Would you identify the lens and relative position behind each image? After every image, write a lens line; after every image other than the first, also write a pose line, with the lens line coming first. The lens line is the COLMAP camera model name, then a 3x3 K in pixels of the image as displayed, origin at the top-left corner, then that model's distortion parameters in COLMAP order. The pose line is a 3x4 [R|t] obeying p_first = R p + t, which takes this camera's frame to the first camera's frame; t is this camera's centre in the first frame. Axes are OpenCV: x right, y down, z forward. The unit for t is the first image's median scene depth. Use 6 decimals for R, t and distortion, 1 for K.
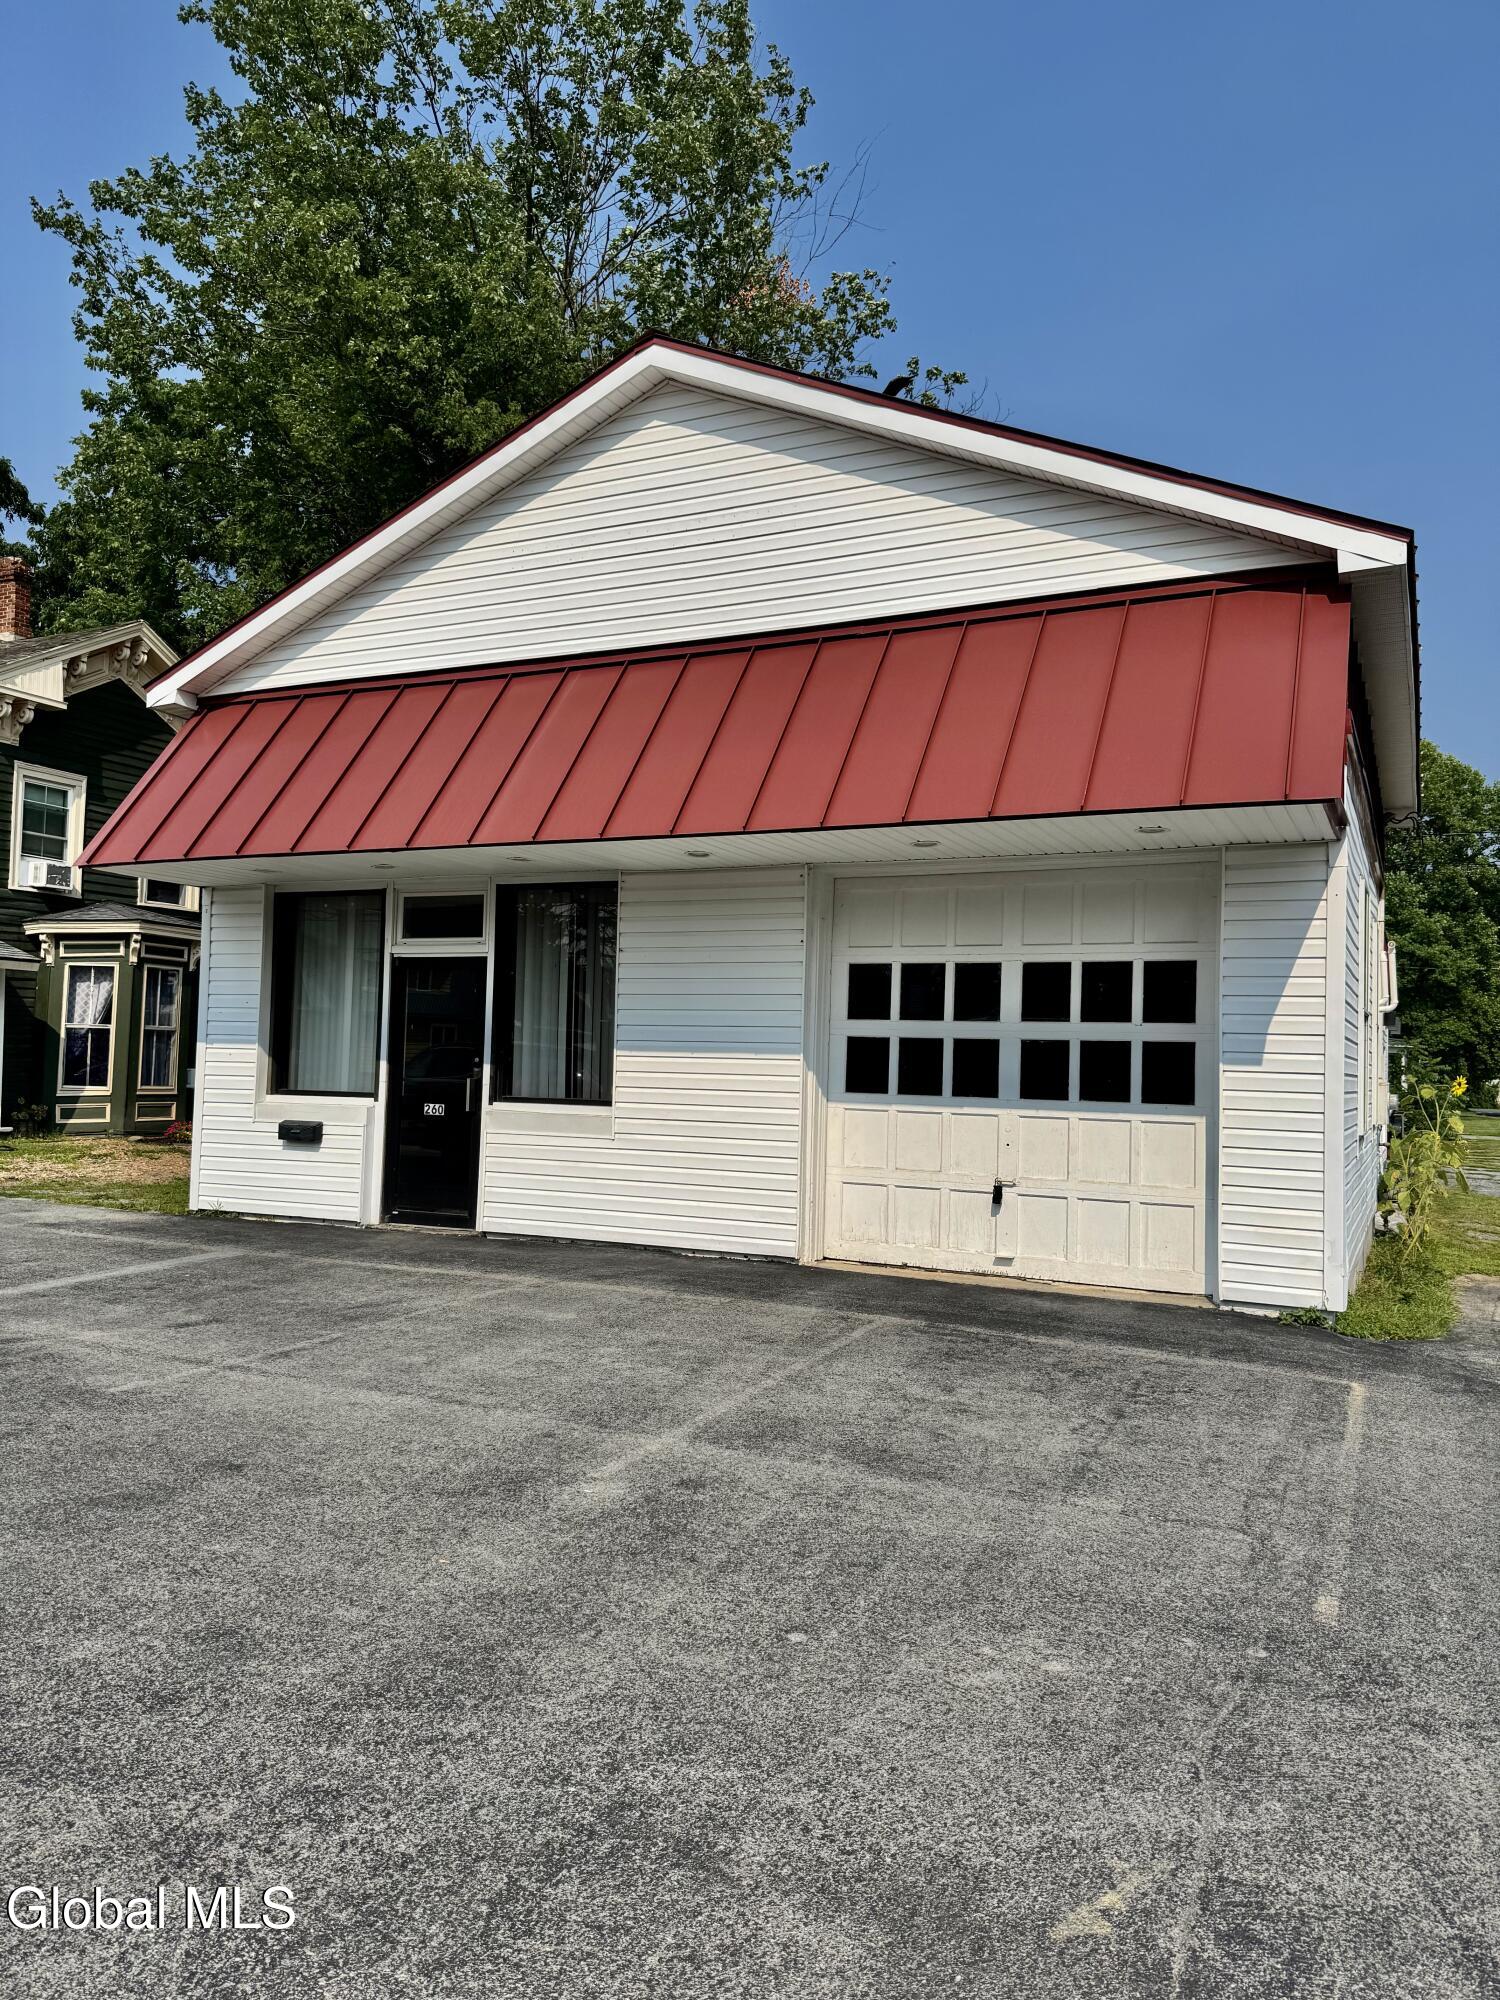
lens RADIAL K [[1392.4, 0, 741.2], [0, 1392.4, 999.9], [0, 0, 1]] dist [0.152004, -0.293804]
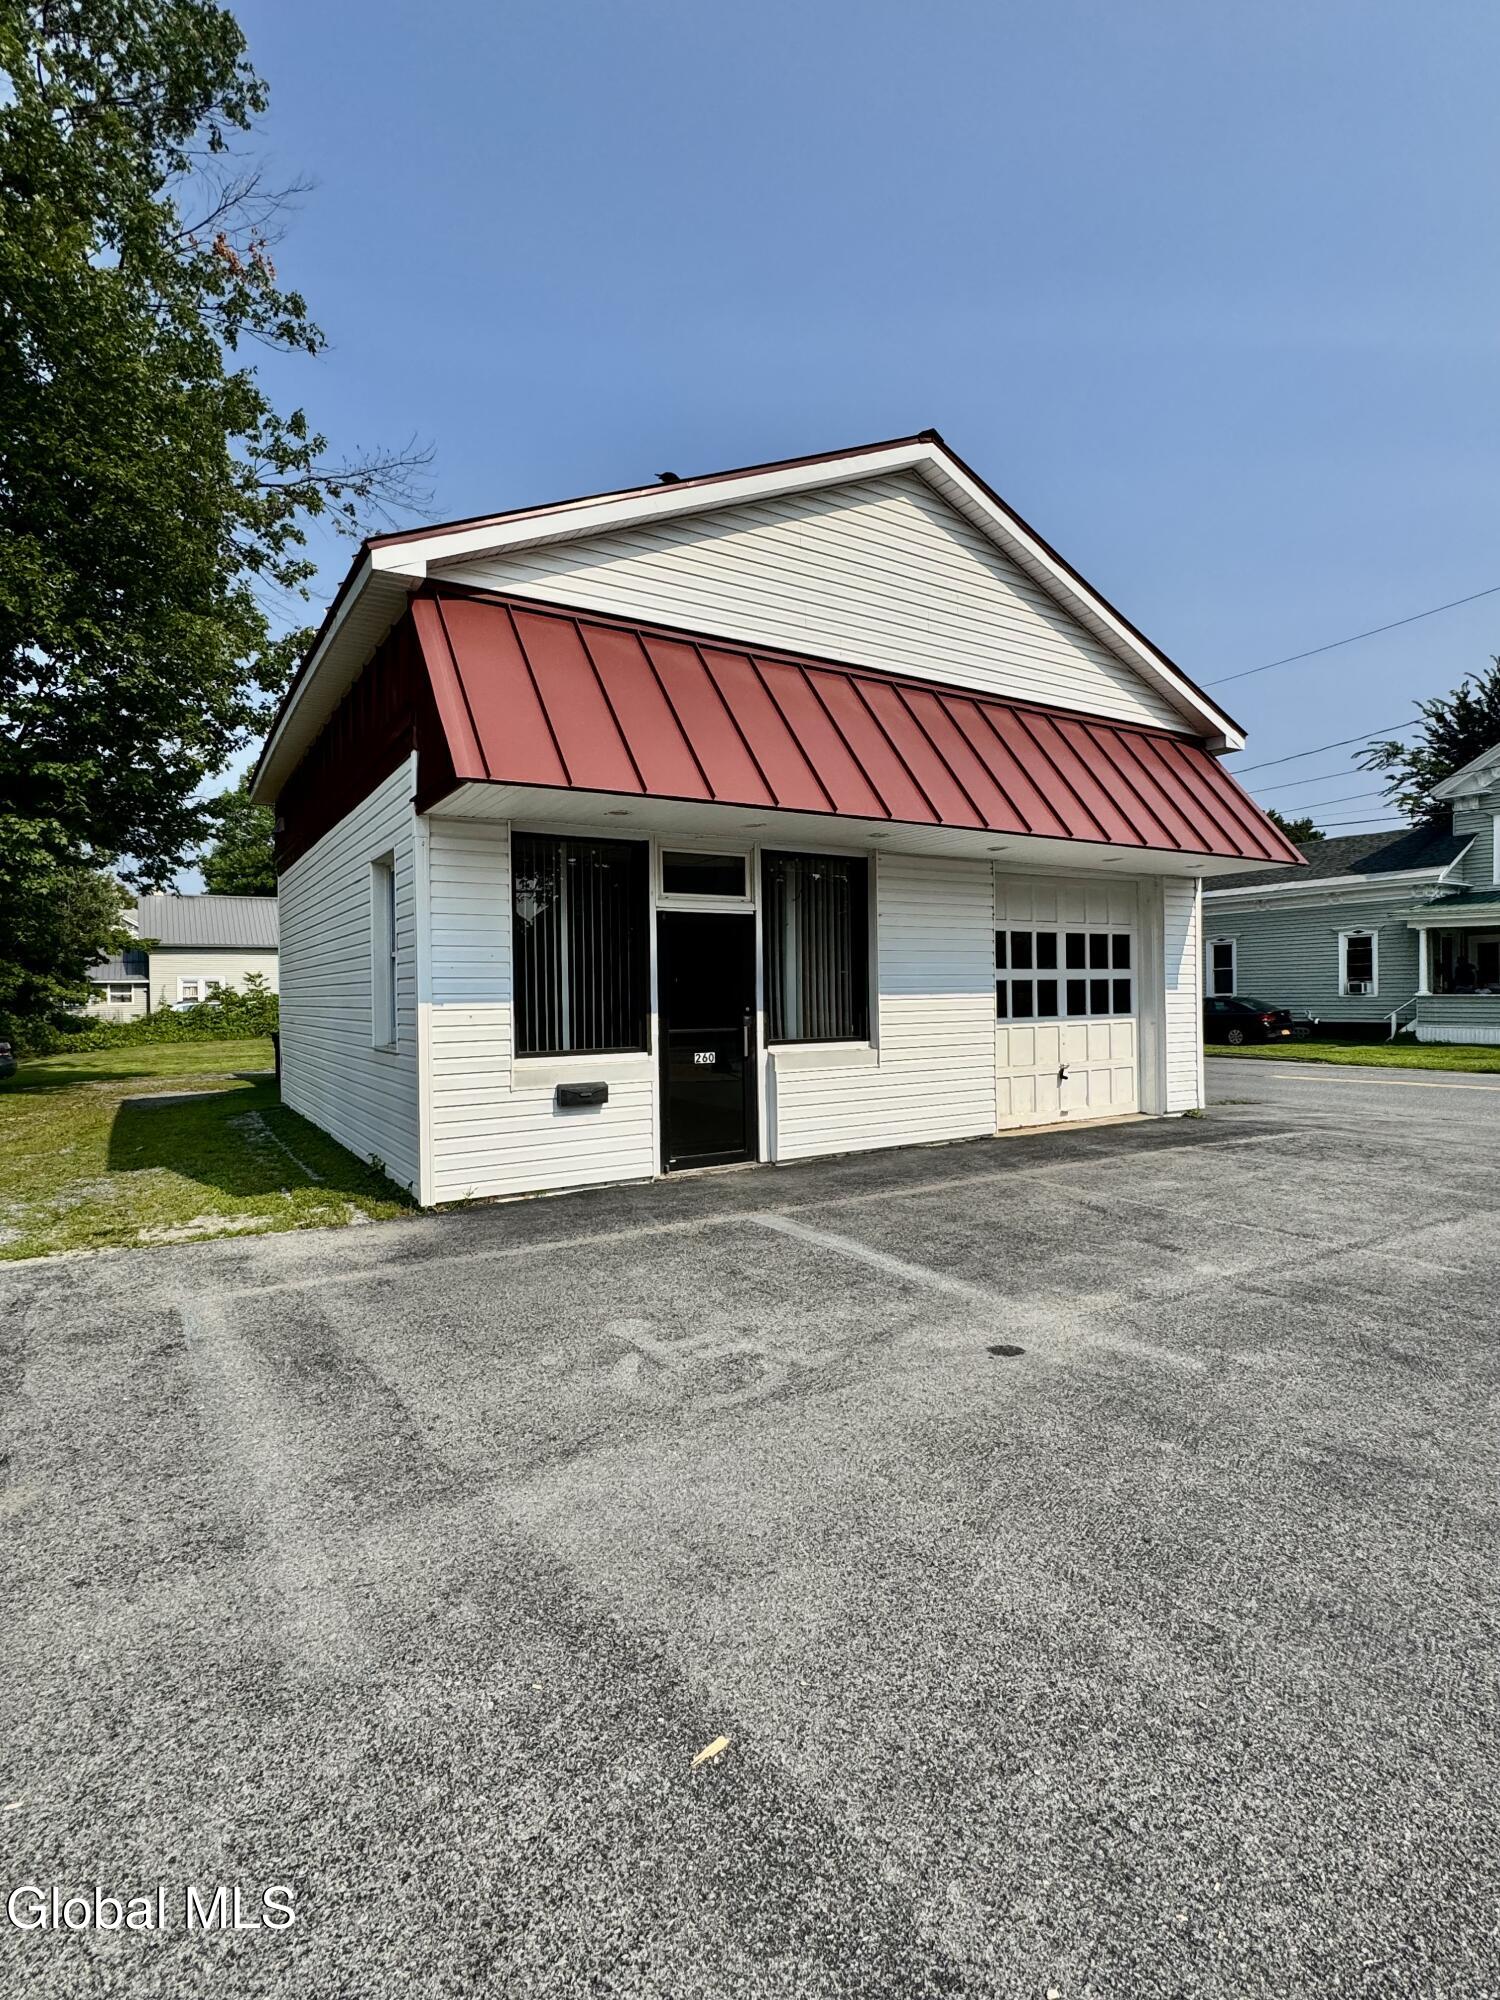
lens RADIAL K [[983.8, 0, 750.0], [0, 983.8, 1000.0], [0, 0, 1]] dist [0.001878, 0.000101]
pose [[0.539661, -0.039327, 0.840963, -0.872167], [-0.009521, 0.998559, 0.052806, -0.005005], [-0.841829, -0.036505, 0.538509, 0.611099]]
